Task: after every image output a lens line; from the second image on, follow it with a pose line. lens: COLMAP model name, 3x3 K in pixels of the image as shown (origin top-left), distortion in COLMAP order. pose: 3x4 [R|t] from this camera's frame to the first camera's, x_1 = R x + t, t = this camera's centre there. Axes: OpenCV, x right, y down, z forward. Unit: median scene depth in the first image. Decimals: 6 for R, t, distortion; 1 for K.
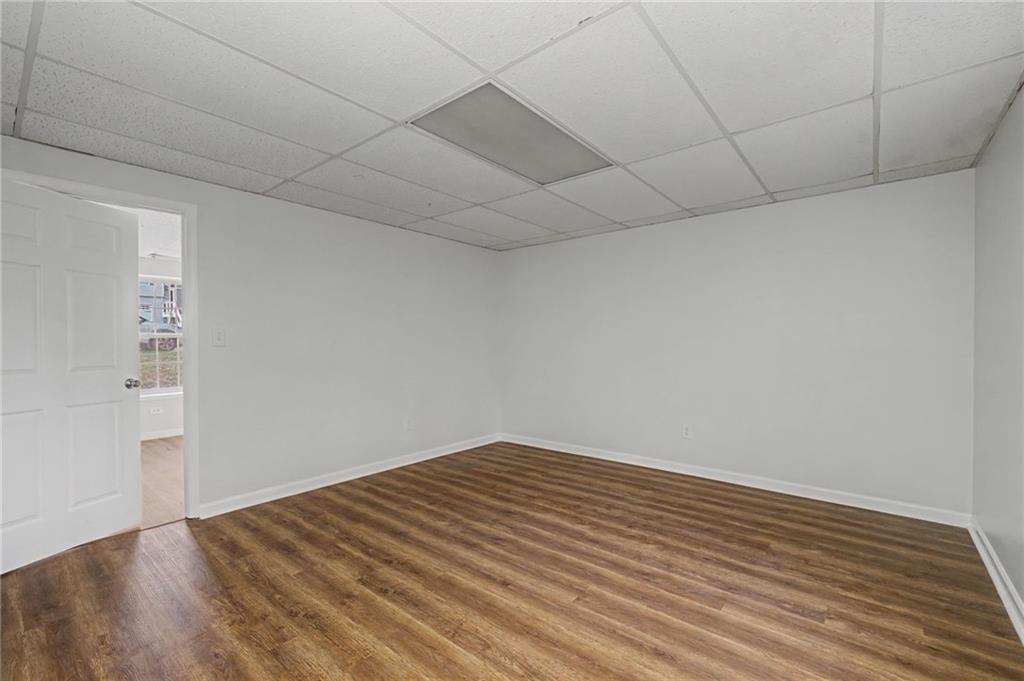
lens RADIAL K [[445.6, 0, 505.3], [0, 445.6, 339.5], [0, 0, 1]] dist [0.002390, 0.001792]
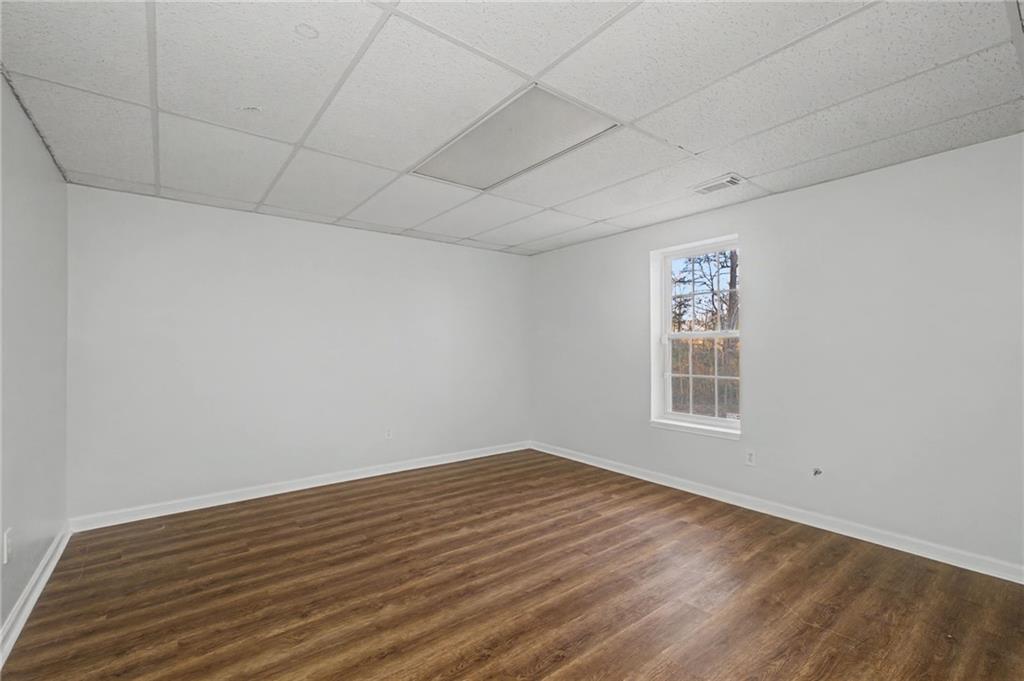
lens RADIAL K [[445.6, 0, 511.8], [0, 445.6, 337.3], [0, 0, 1]] dist [0.002390, 0.001792]
pose [[0.208908, 0.024936, 0.977617, -0.770672], [-0.002518, 0.999685, -0.024961, 0.004174], [-0.977932, 0.002753, 0.208905, 0.646217]]
